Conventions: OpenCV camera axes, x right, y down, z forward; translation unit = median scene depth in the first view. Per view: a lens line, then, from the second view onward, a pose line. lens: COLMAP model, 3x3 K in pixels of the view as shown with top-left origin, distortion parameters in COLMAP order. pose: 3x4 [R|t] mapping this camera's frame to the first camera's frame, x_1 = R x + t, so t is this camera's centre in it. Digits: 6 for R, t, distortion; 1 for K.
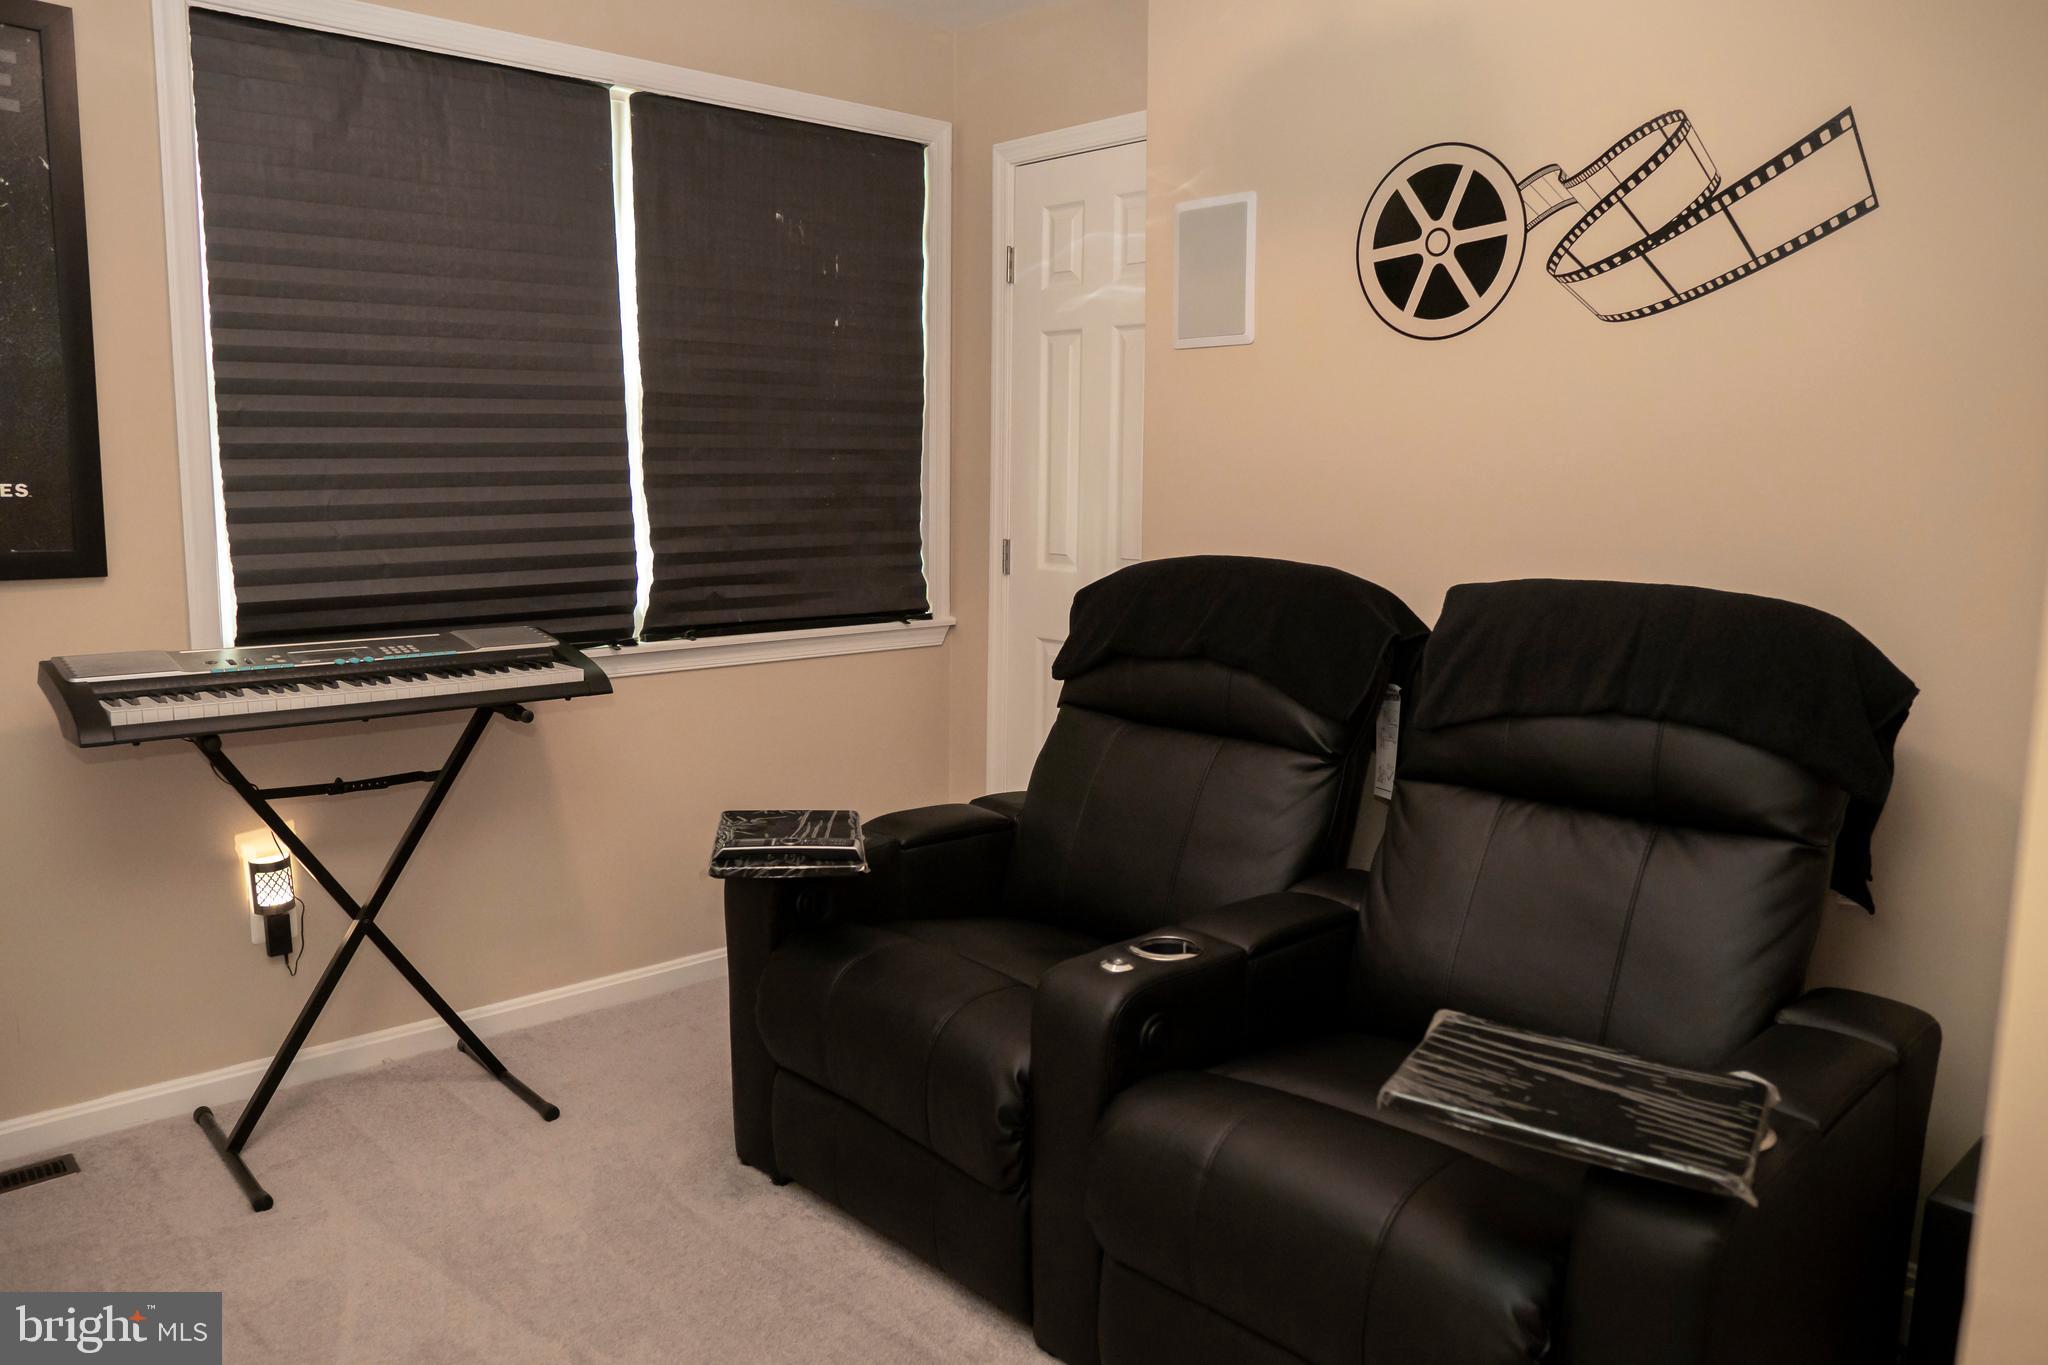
lens RADIAL K [[1442.5, 0, 1028.5], [0, 1442.5, 686.7], [0, 0, 1]] dist [-0.110111, 0.074077]
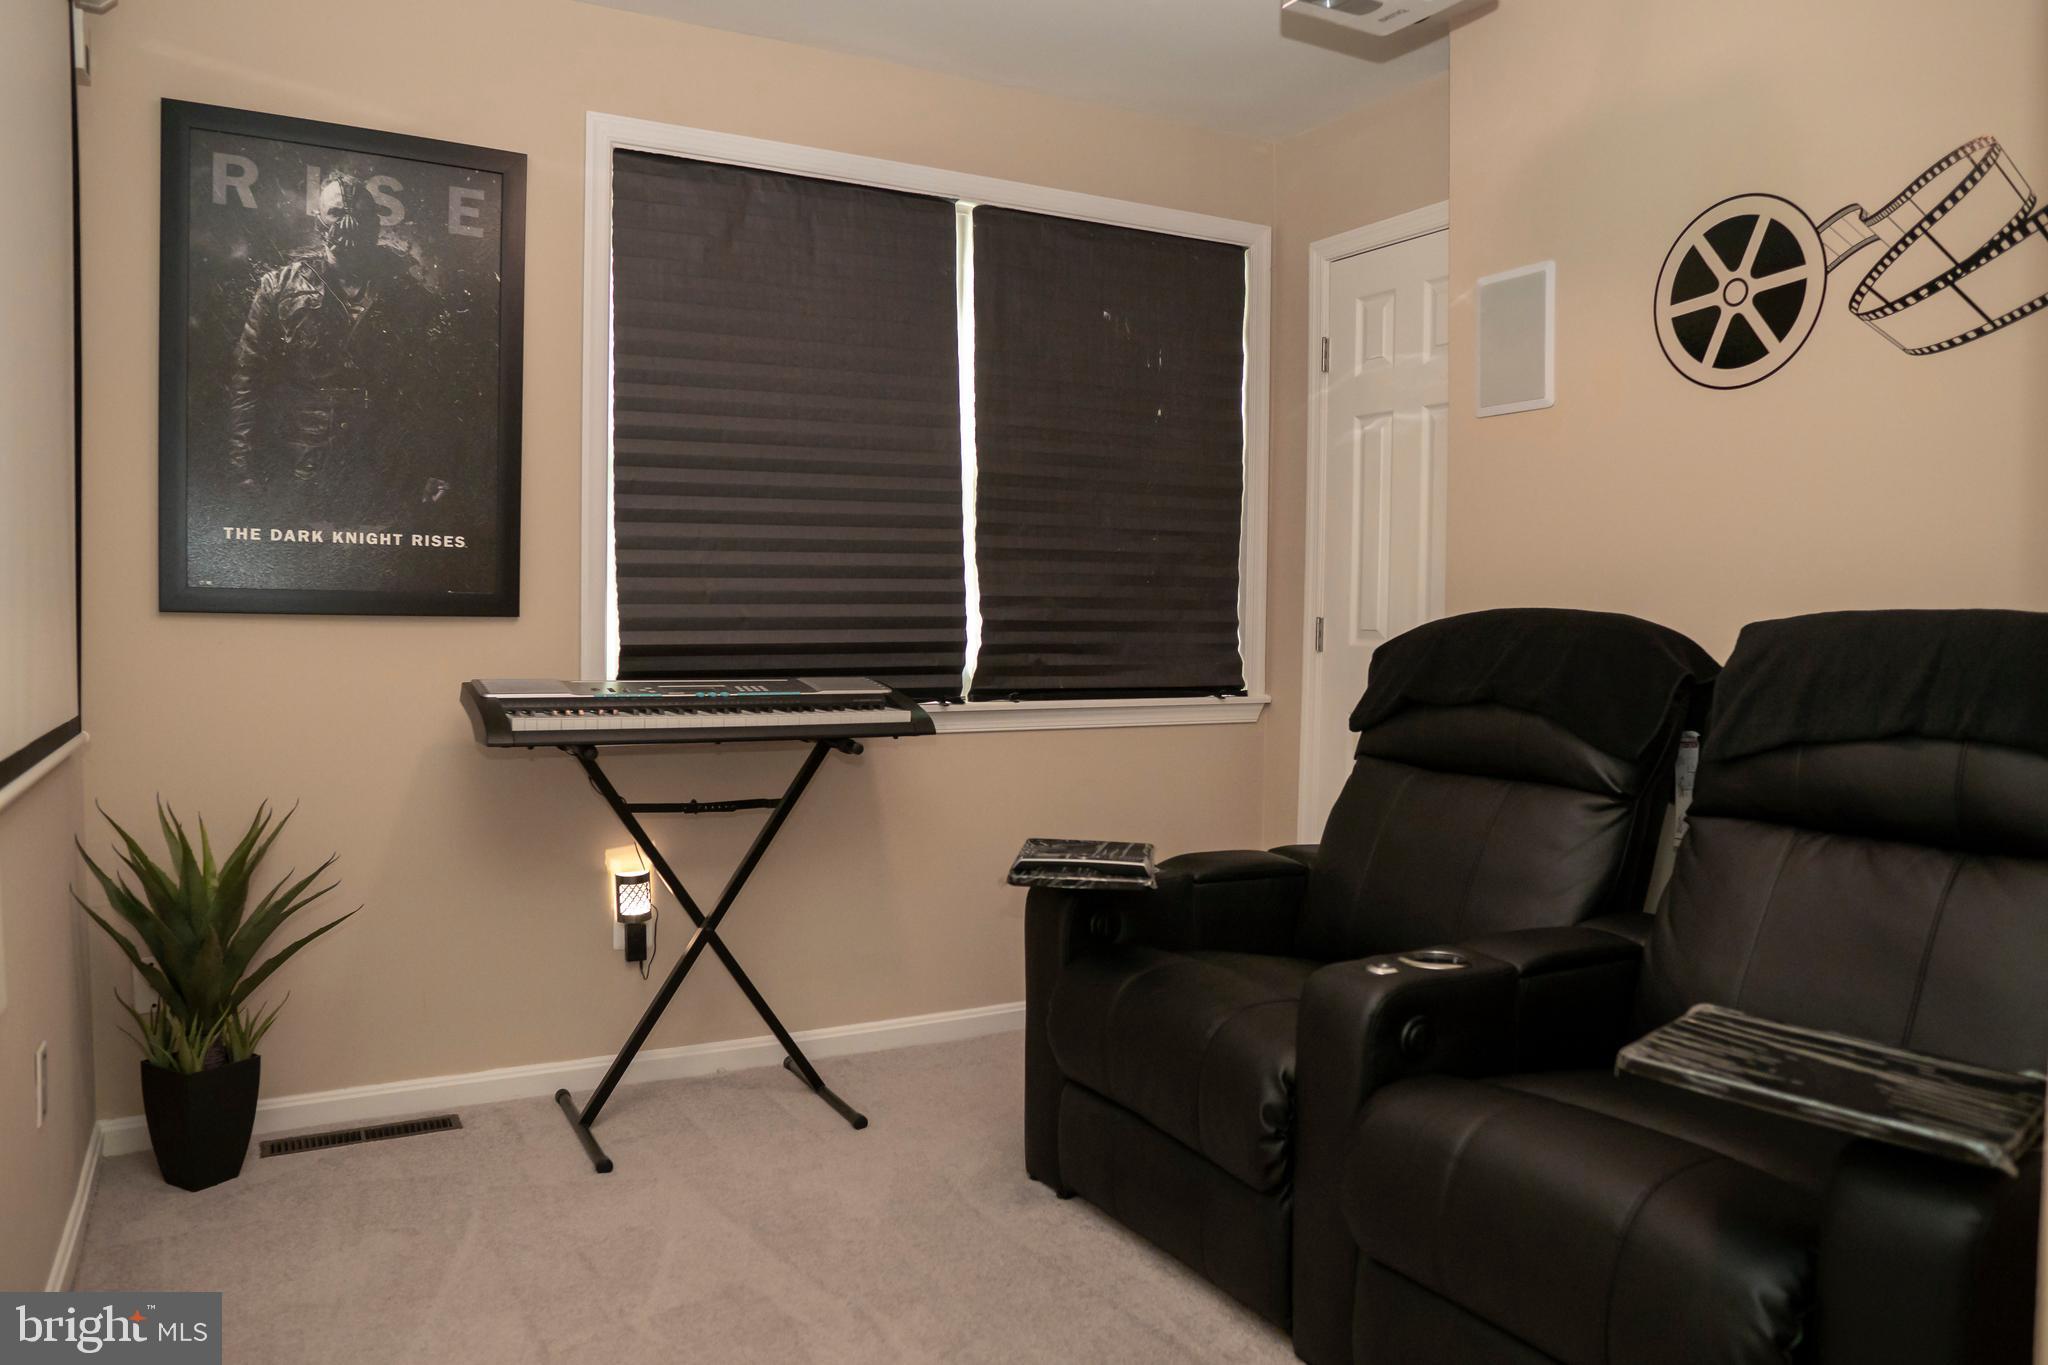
lens RADIAL K [[1442.5, 0, 1028.5], [0, 1442.5, 686.7], [0, 0, 1]] dist [-0.110111, 0.074077]
pose [[0.970113, 0.013474, -0.242281, 0.047369], [-0.037805, 0.994657, -0.096059, 0.078924], [0.239692, 0.102347, 0.965439, -0.050302]]
